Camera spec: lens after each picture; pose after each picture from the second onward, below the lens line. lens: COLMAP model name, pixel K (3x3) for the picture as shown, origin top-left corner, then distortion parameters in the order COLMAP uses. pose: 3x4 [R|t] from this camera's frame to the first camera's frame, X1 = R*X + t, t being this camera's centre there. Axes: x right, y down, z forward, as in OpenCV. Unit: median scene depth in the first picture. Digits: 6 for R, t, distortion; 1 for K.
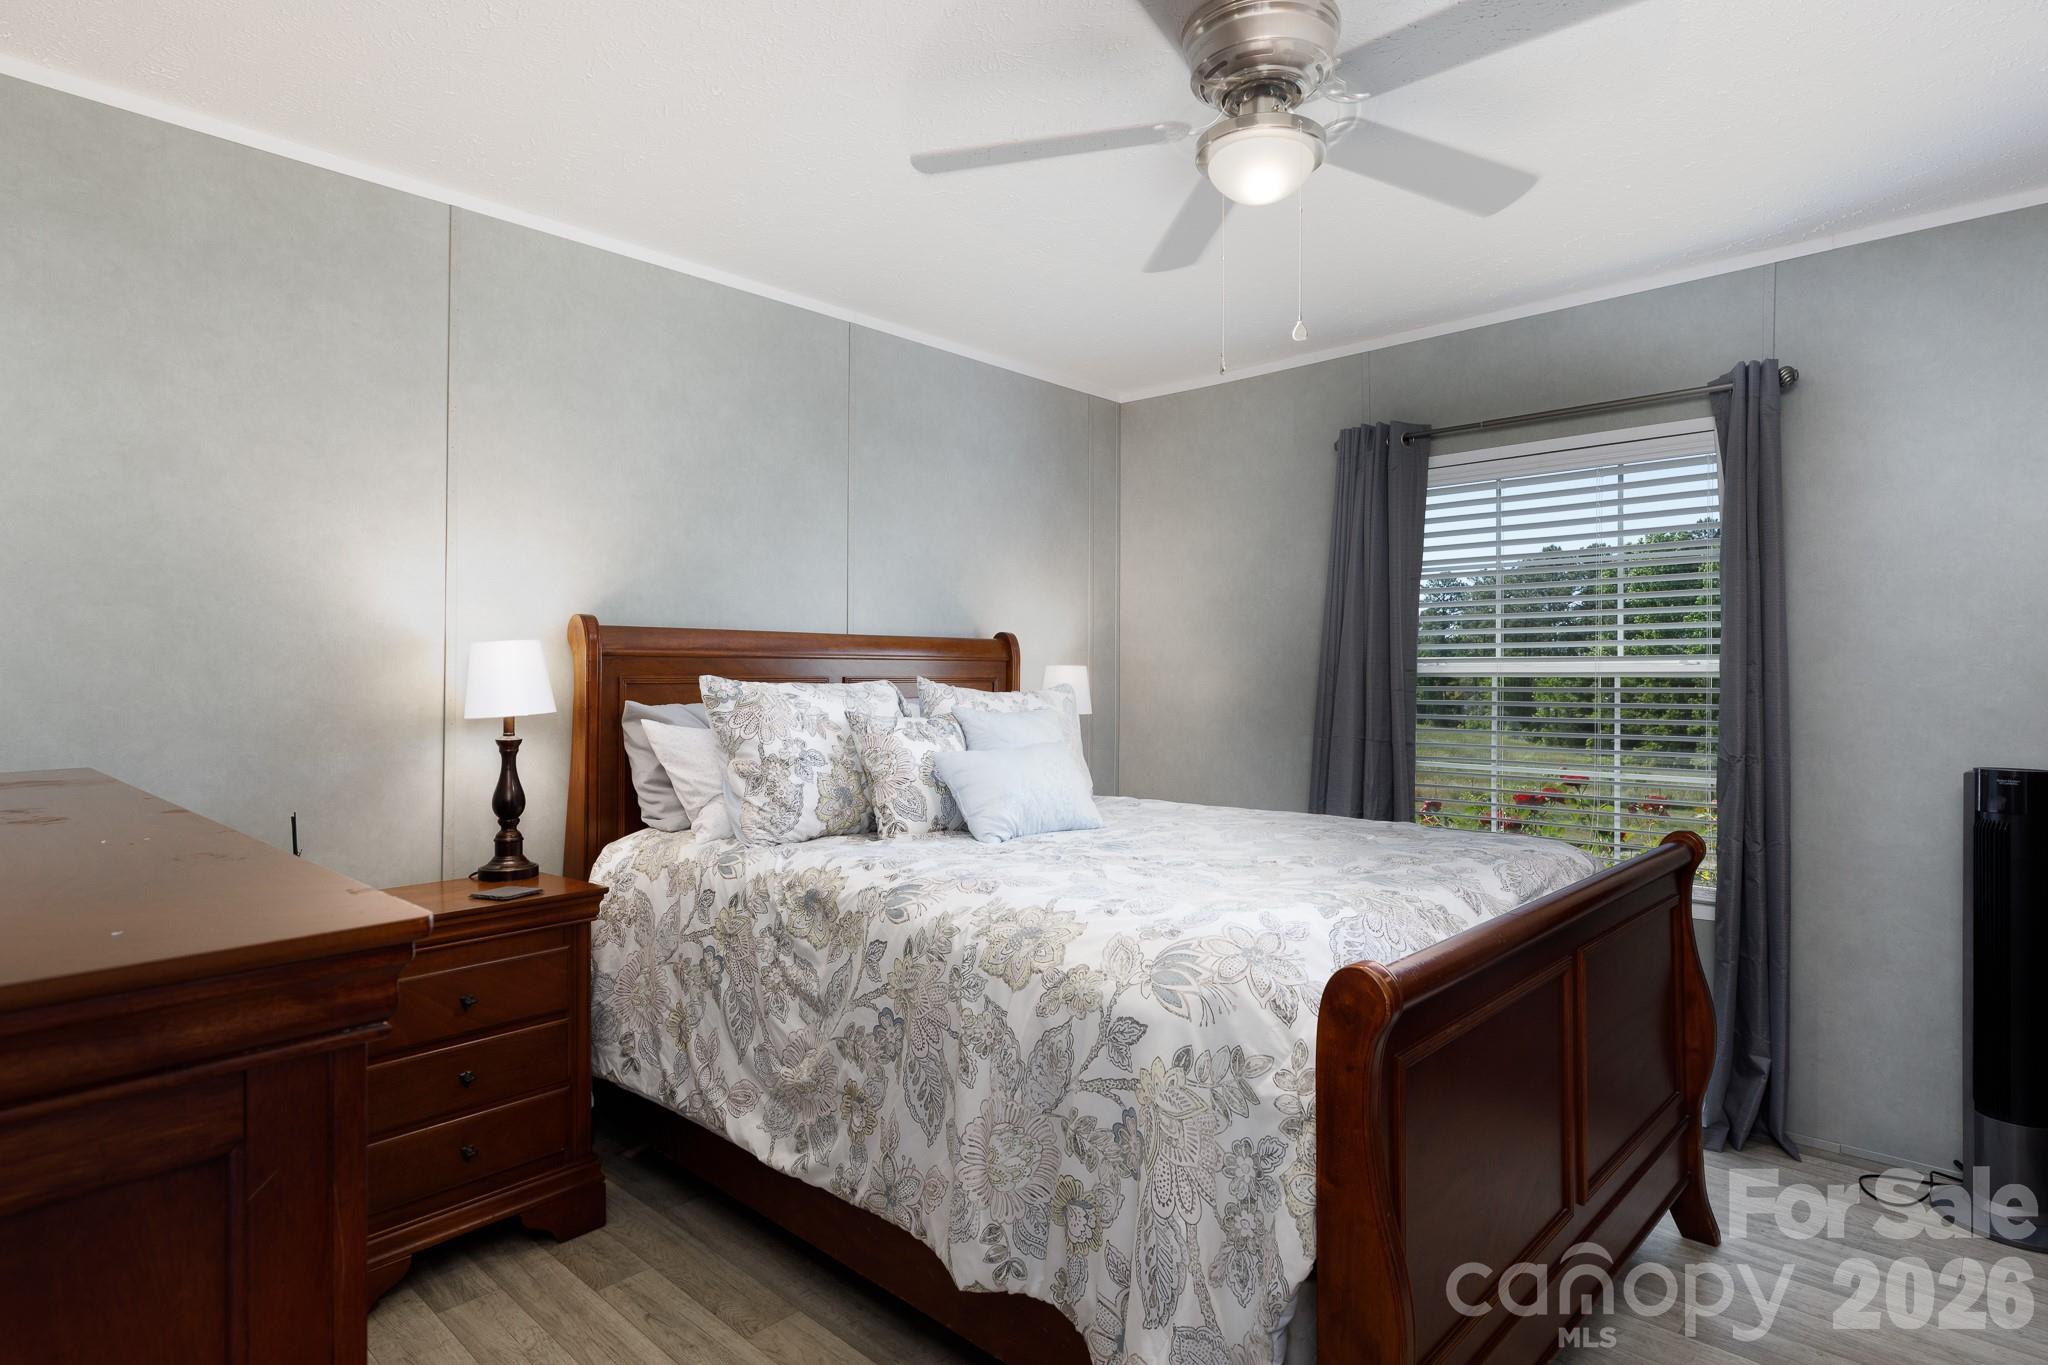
lens RADIAL K [[1104.7, 0, 1017.5], [0, 1104.7, 673.8], [0, 0, 1]] dist [0.025848, 0.000284]
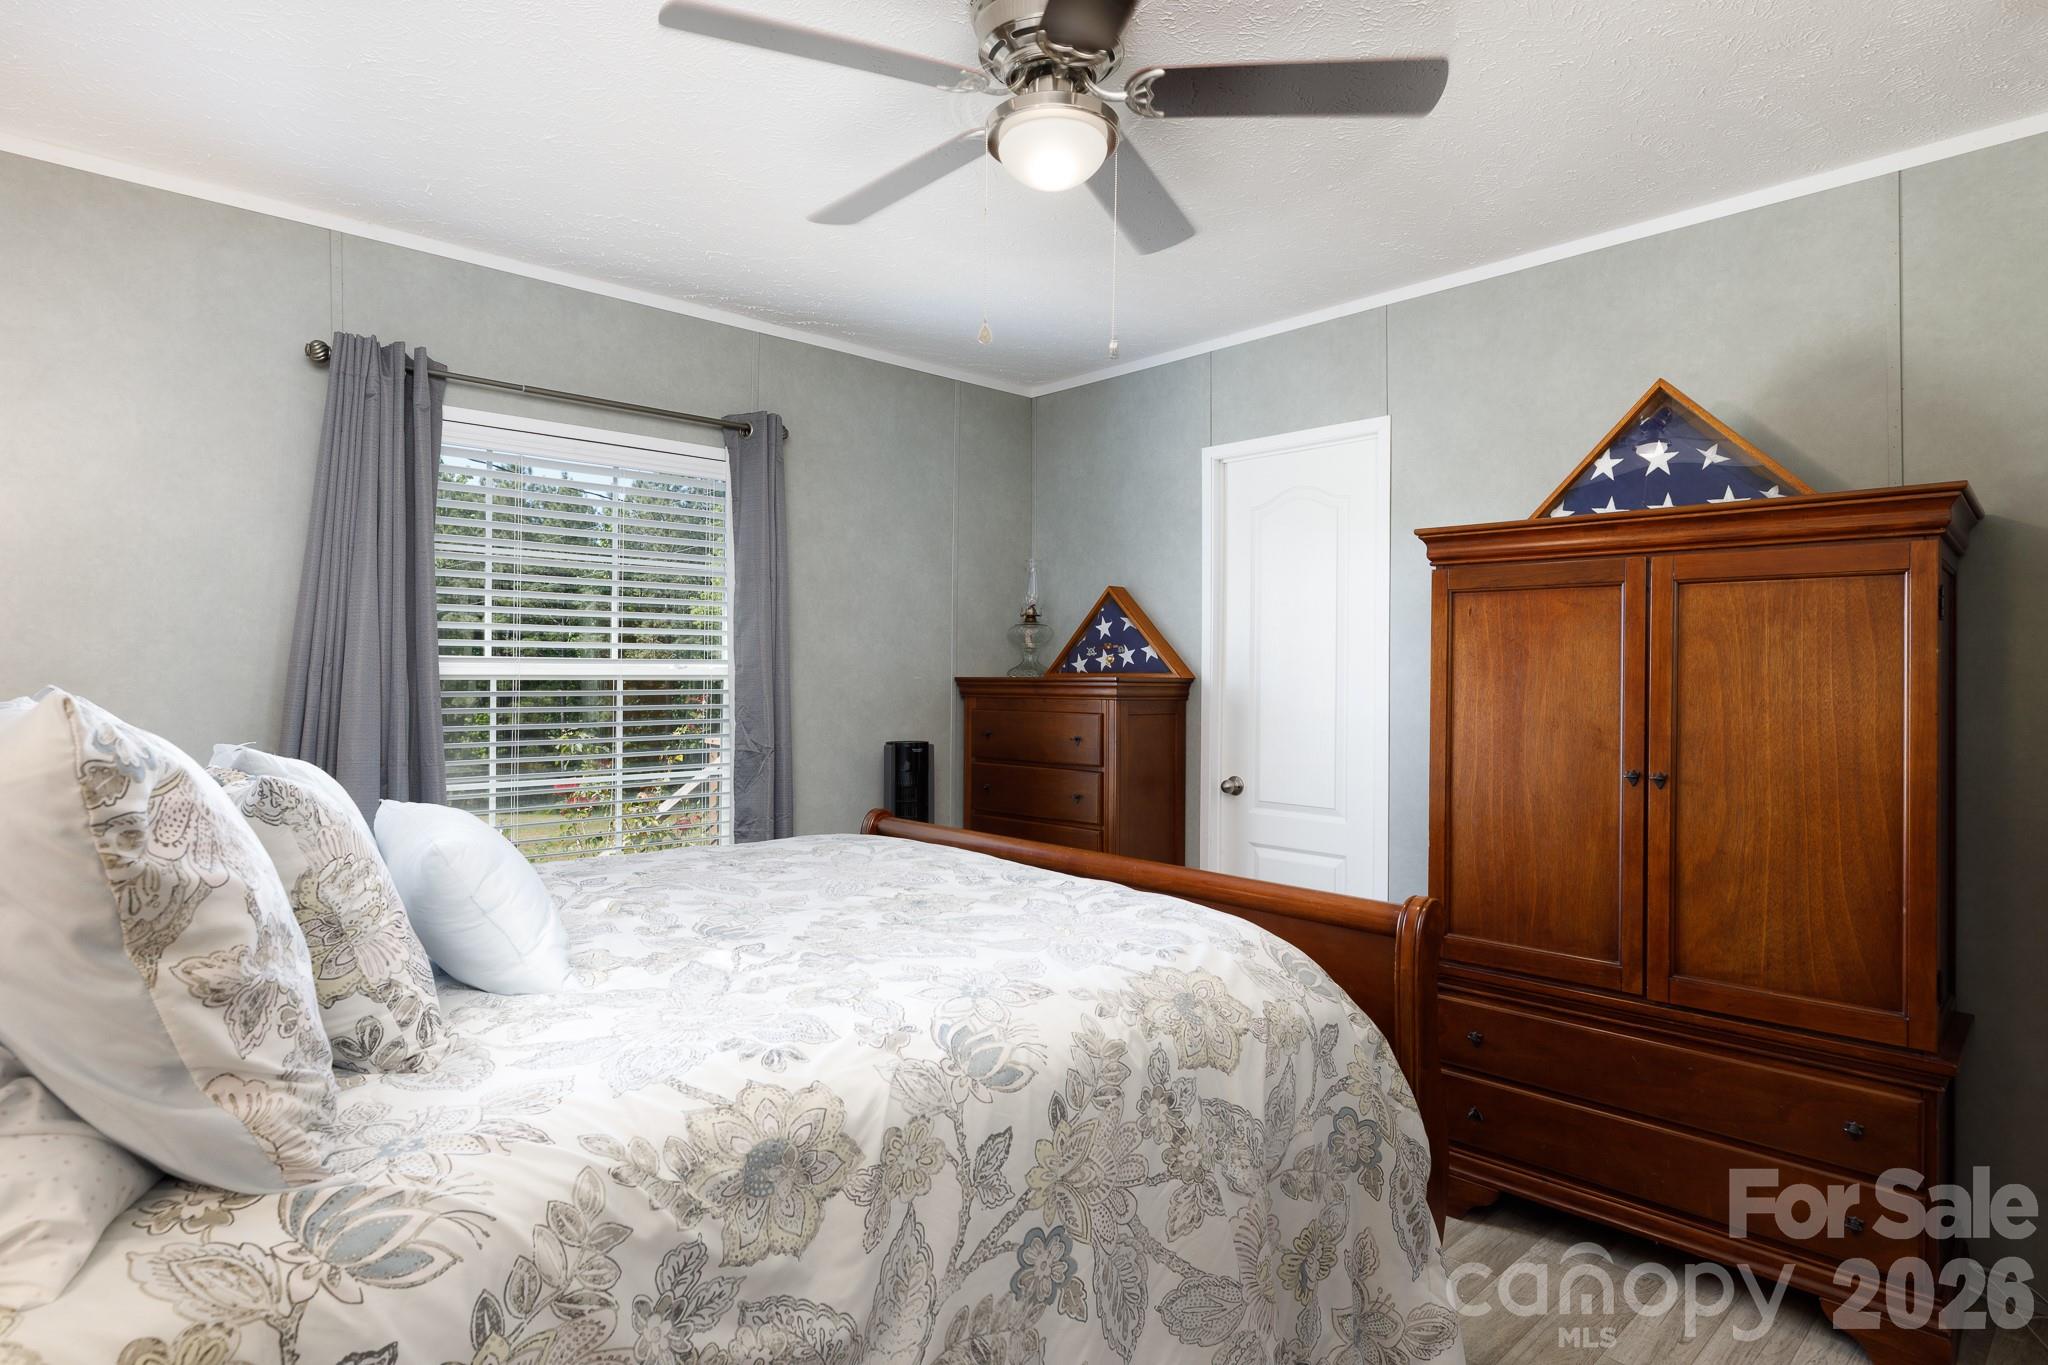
lens RADIAL K [[1104.7, 0, 1018.7], [0, 1104.7, 680.0], [0, 0, 1]] dist [0.025848, 0.000284]
pose [[0.059859, -0.004548, 0.998196, -0.628854], [-0.003215, 0.999984, 0.004749, -0.003865], [-0.998202, -0.003493, 0.059843, 0.837997]]
